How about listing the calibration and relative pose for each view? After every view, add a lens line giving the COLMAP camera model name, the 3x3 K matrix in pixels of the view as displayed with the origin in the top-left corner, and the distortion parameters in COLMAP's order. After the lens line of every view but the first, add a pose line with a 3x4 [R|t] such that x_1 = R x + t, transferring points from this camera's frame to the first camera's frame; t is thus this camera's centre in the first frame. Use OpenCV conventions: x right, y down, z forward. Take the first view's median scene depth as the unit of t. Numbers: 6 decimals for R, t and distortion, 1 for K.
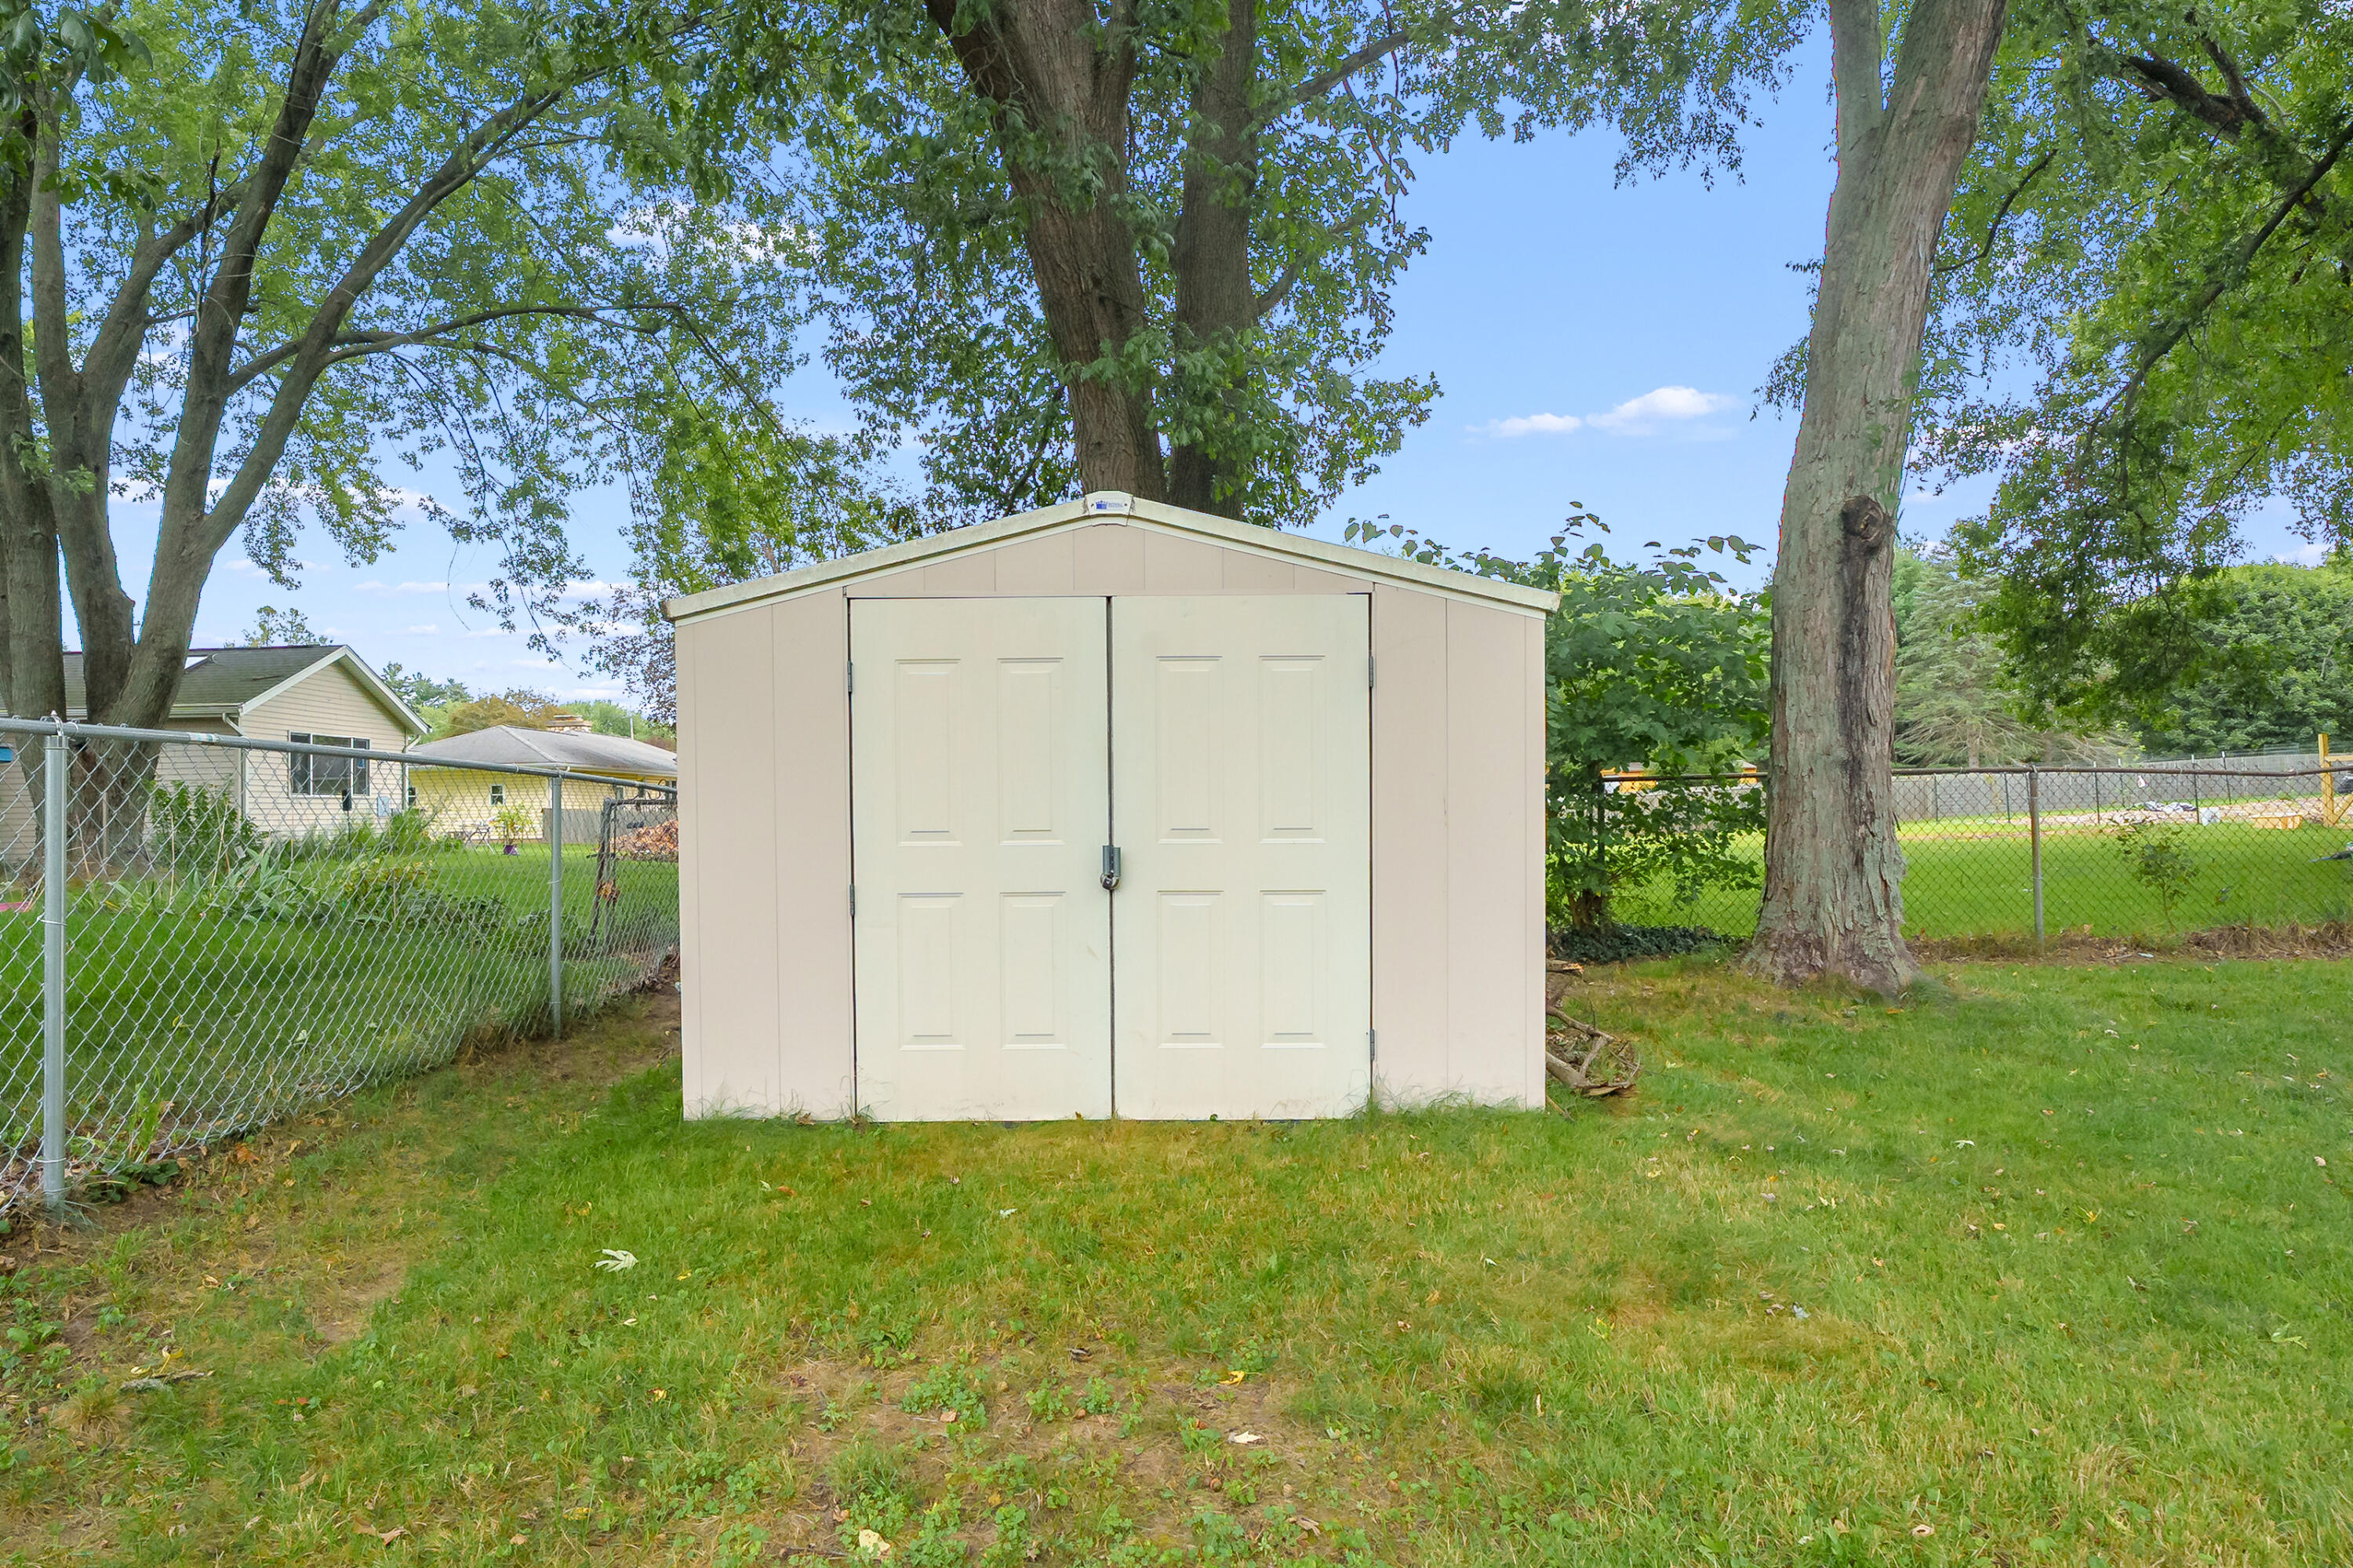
lens RADIAL K [[1057.9, 0, 1167.5], [0, 1057.9, 786.7], [0, 0, 1]] dist [-0.002905, 0.000669]
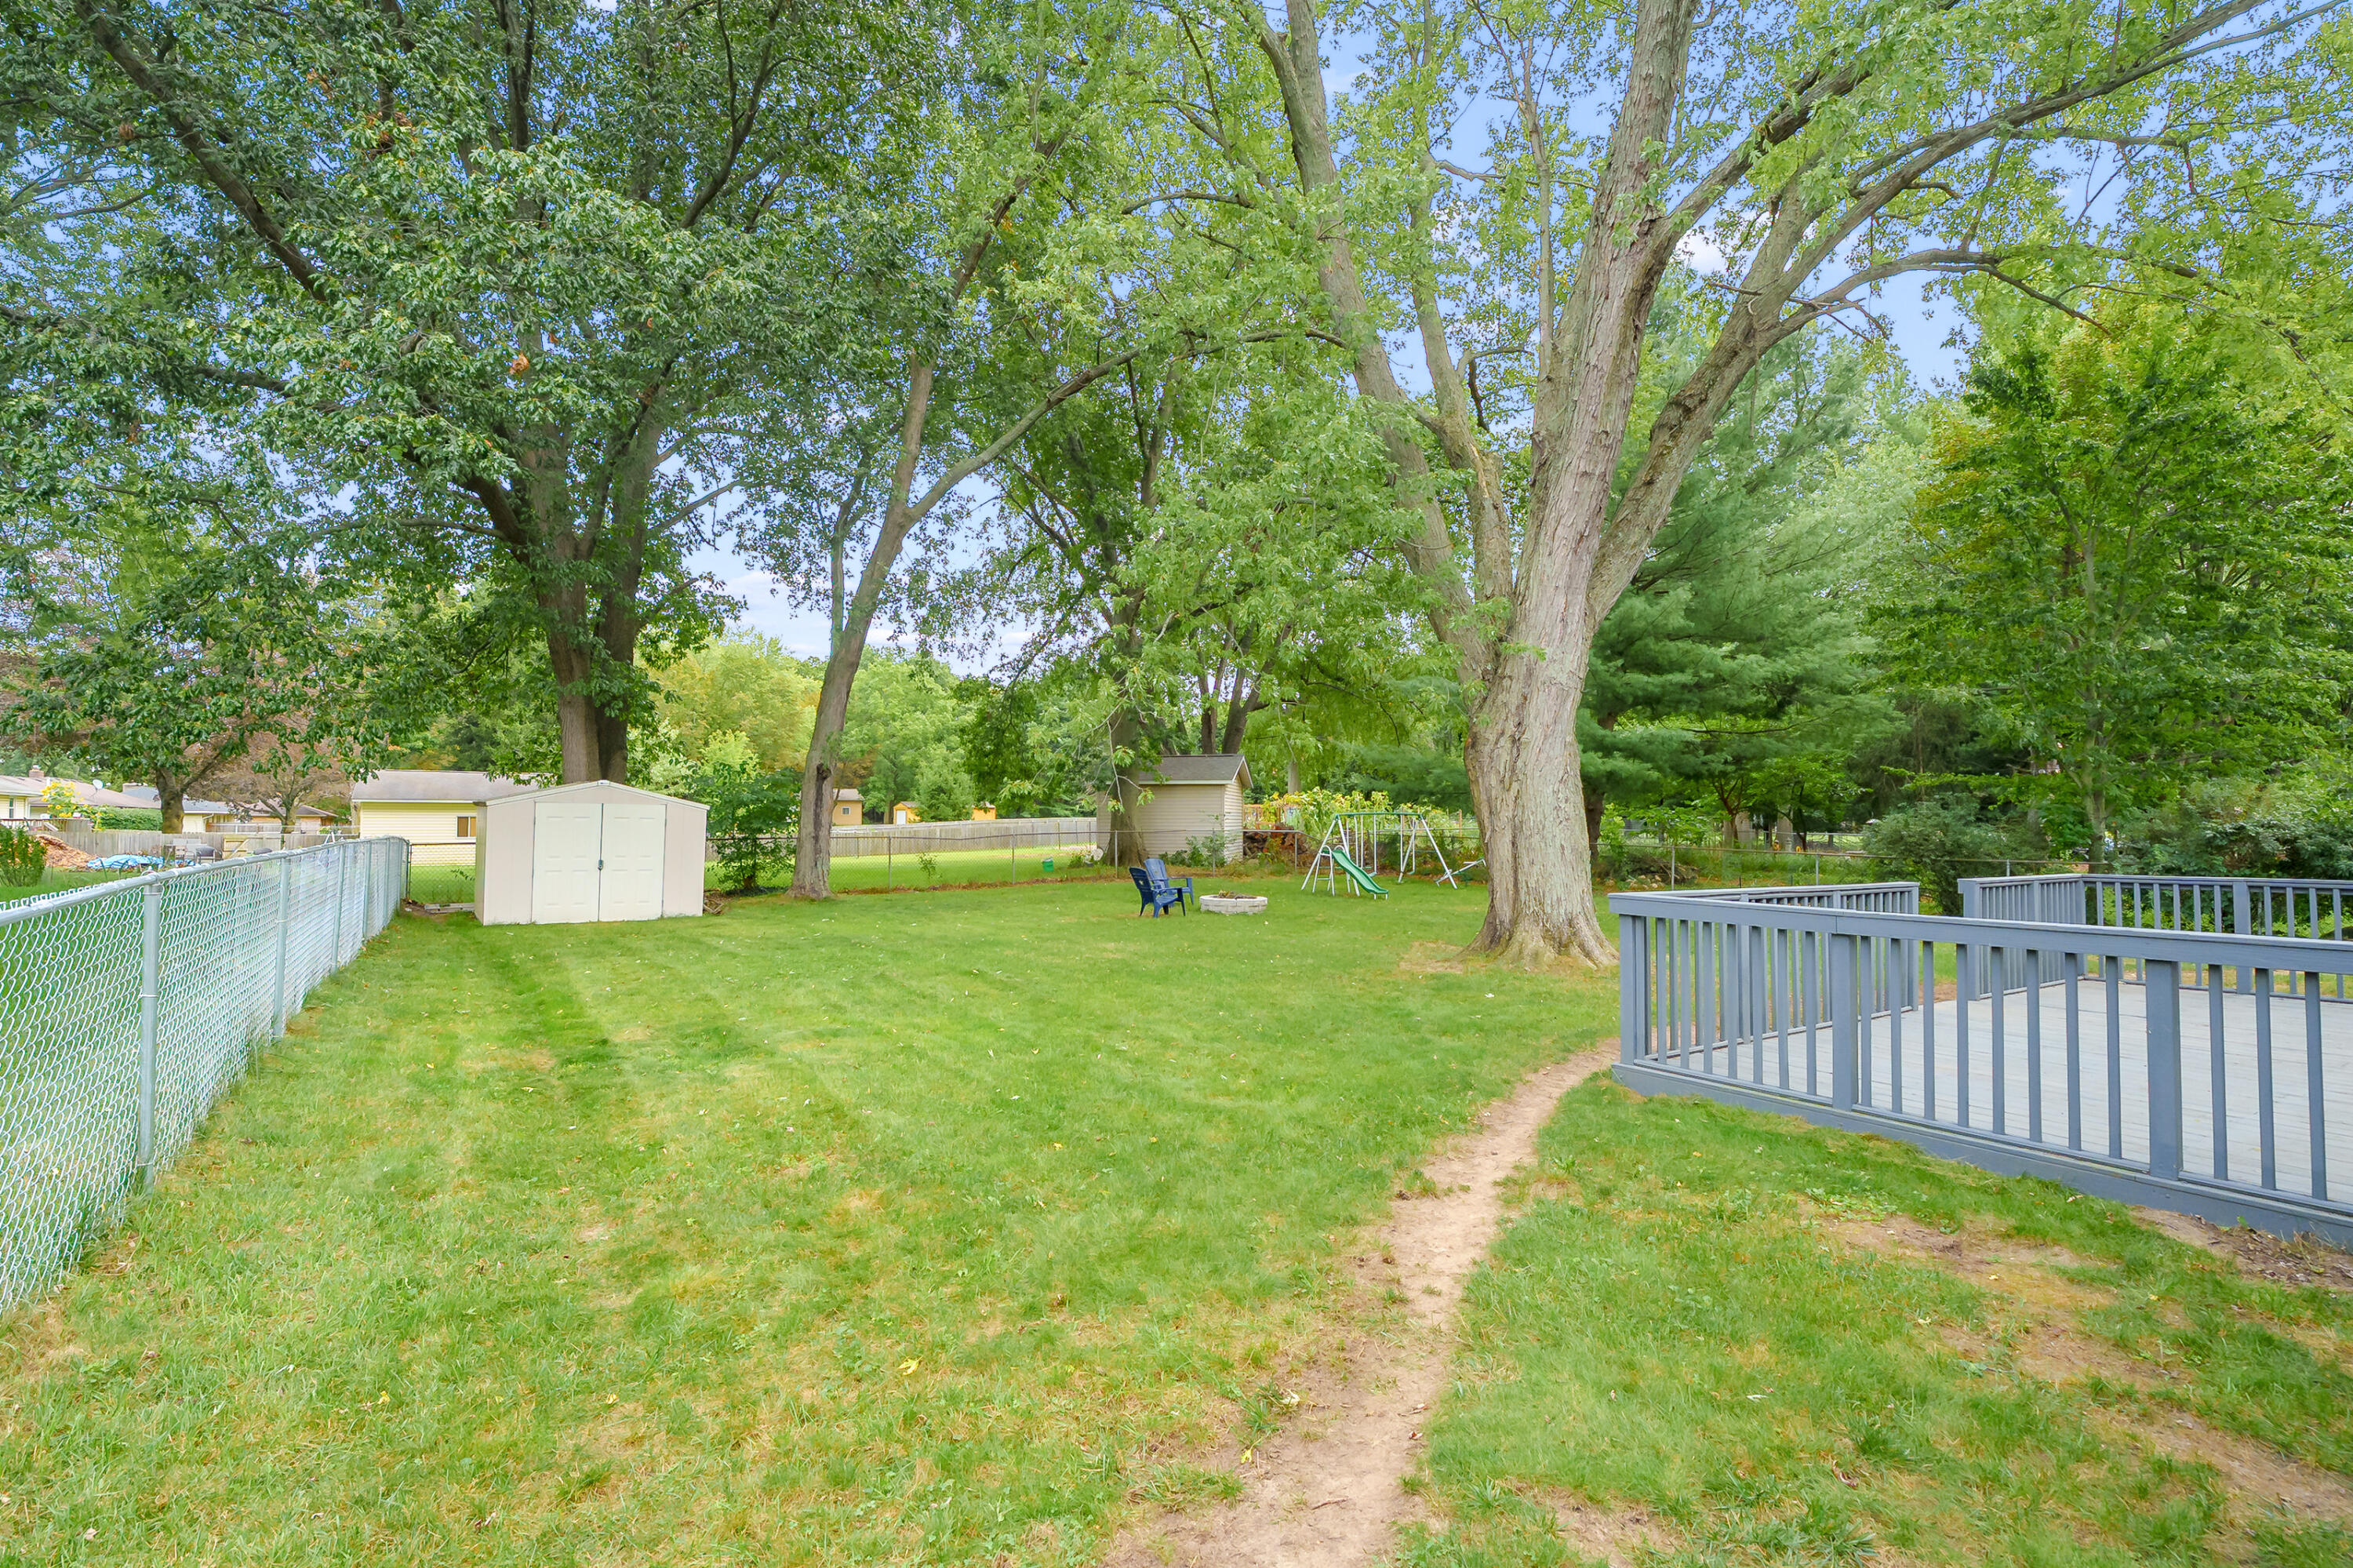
lens RADIAL K [[1095.6, 0, 1176.5], [0, 1095.6, 784.0], [0, 0, 1]] dist [0.003703, 0.000656]
pose [[0.844970, 0.025315, 0.534214, -0.466419], [-0.005629, 0.999245, -0.038449, -0.097588], [-0.534784, 0.029481, 0.844474, -4.144812]]
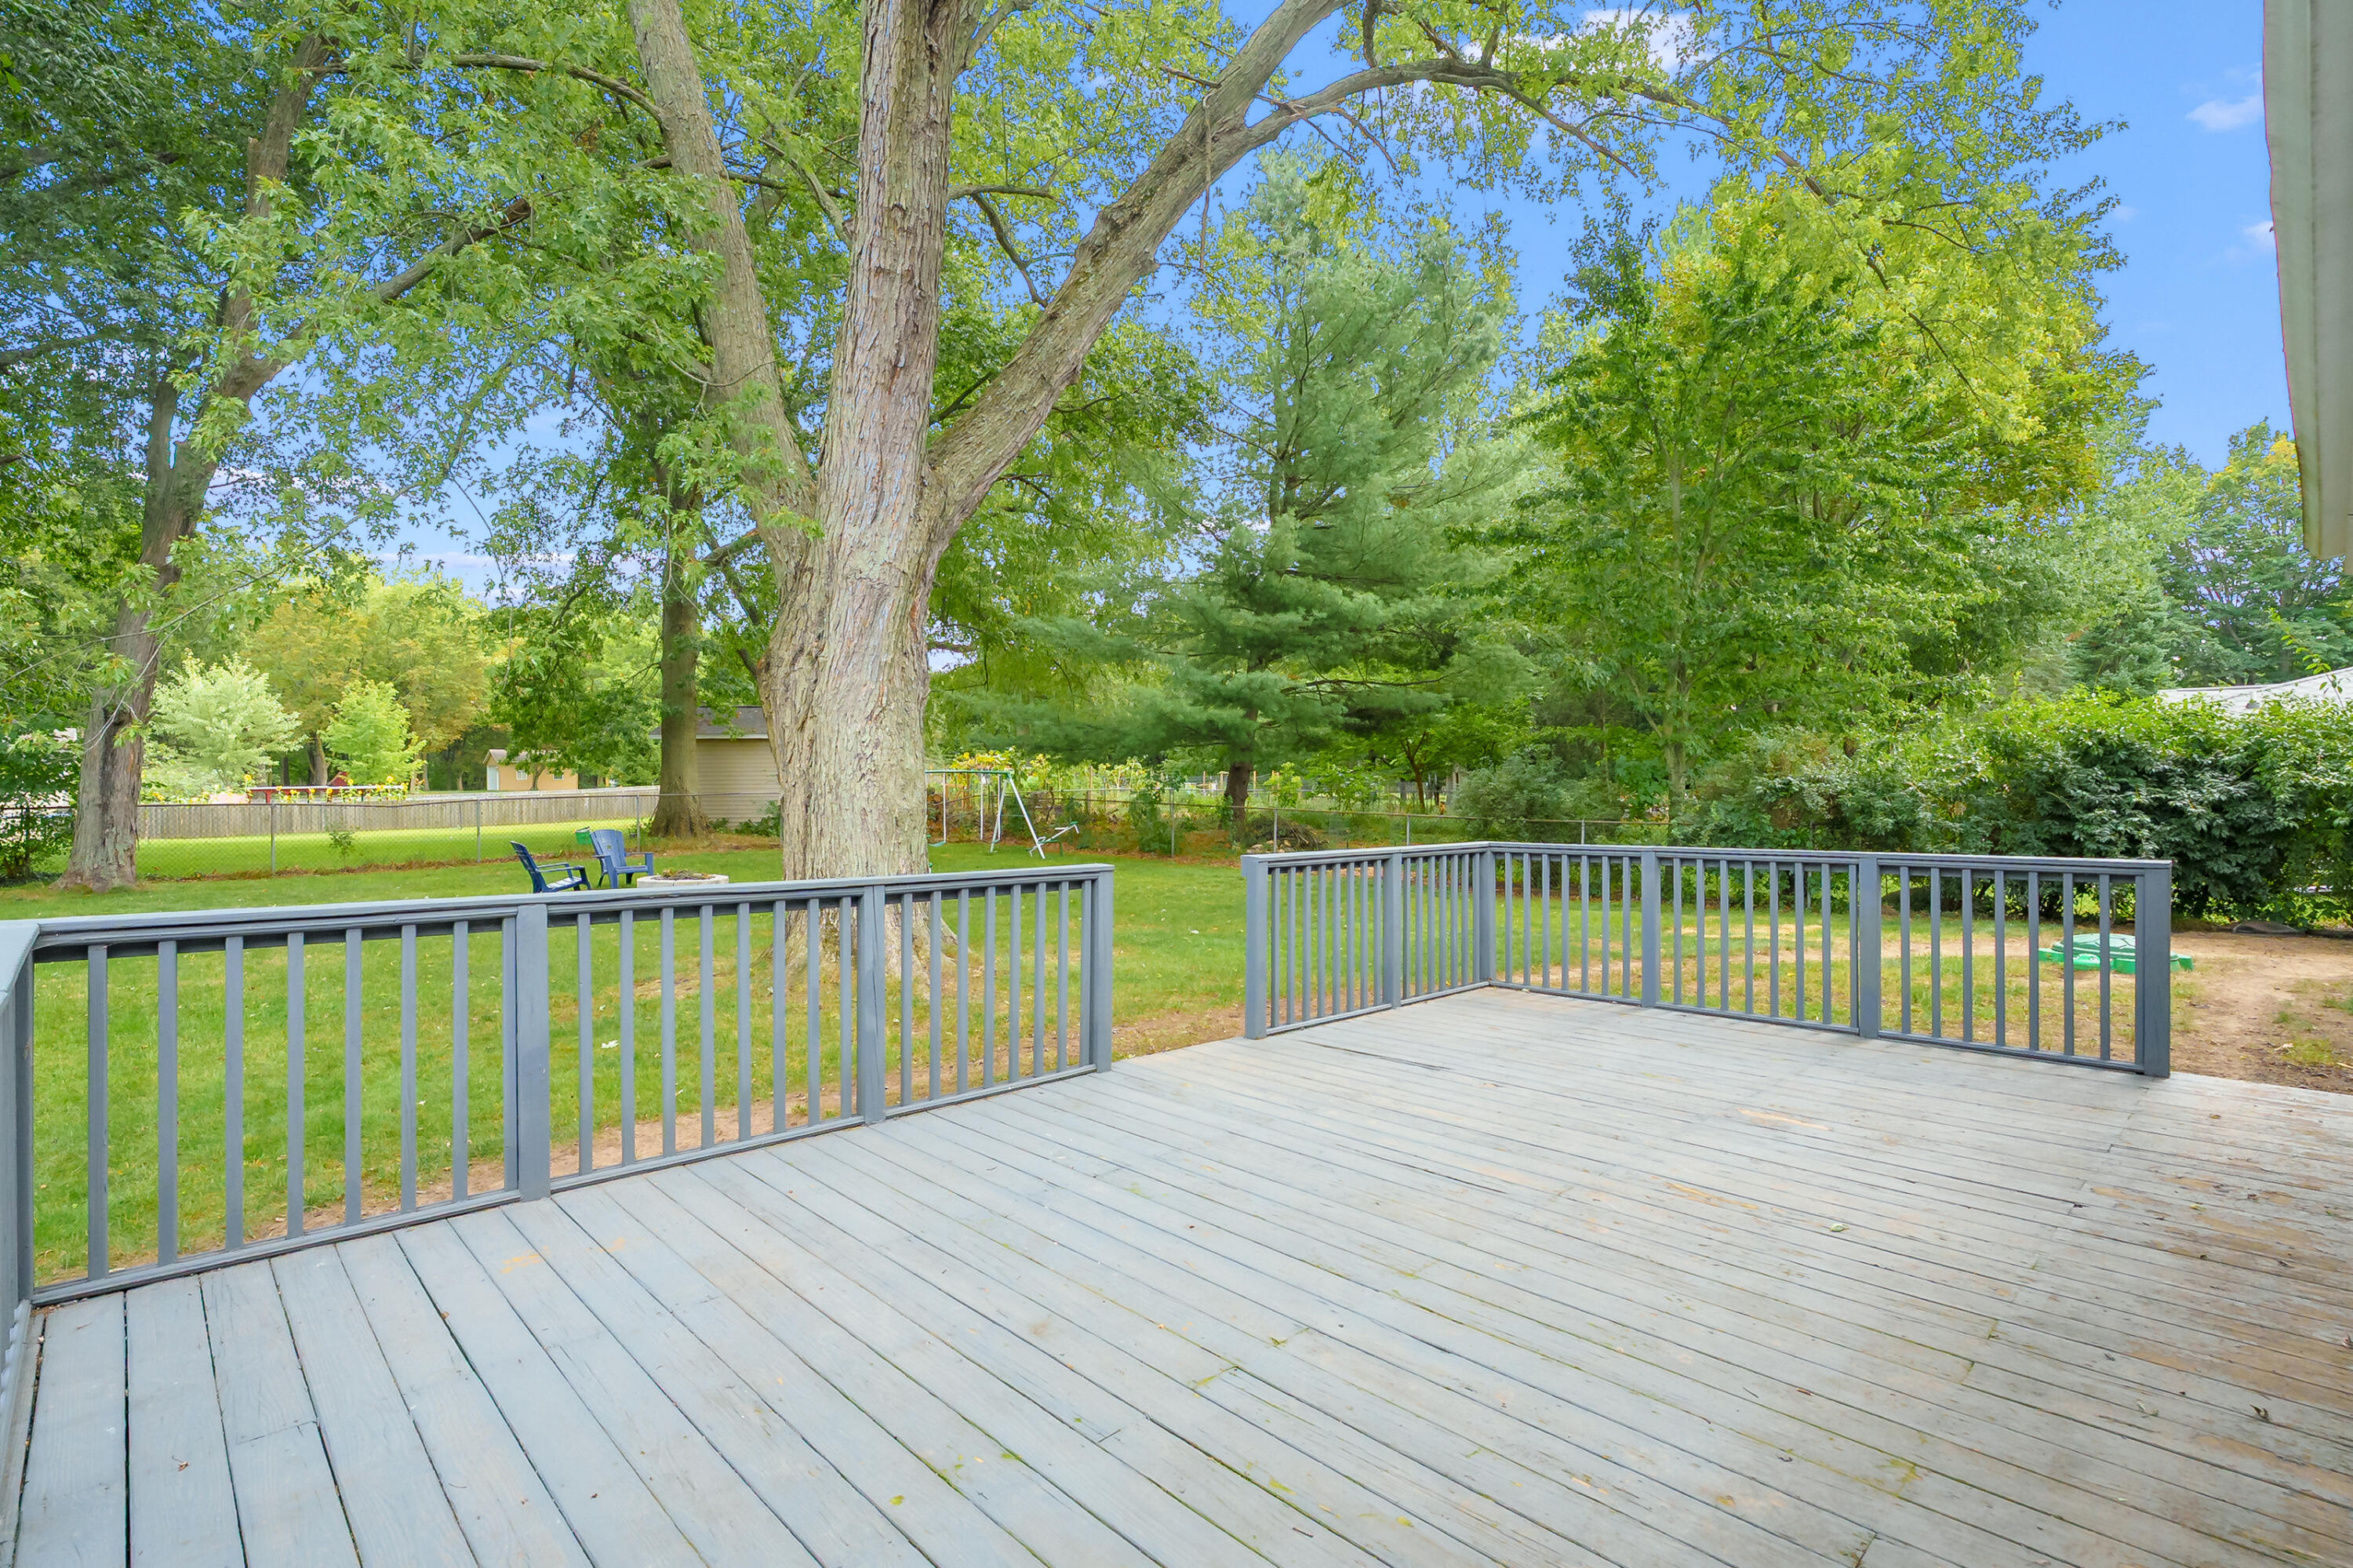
lens RADIAL K [[1106.9, 0, 1176.5], [0, 1106.9, 784.0], [0, 0, 1]] dist [-0.001286, 0.000776]
pose [[0.743747, 0.004037, 0.668449, 1.158580], [-0.000051, 0.999982, -0.005982, -0.085574], [-0.668461, 0.004415, 0.743734, -4.155690]]
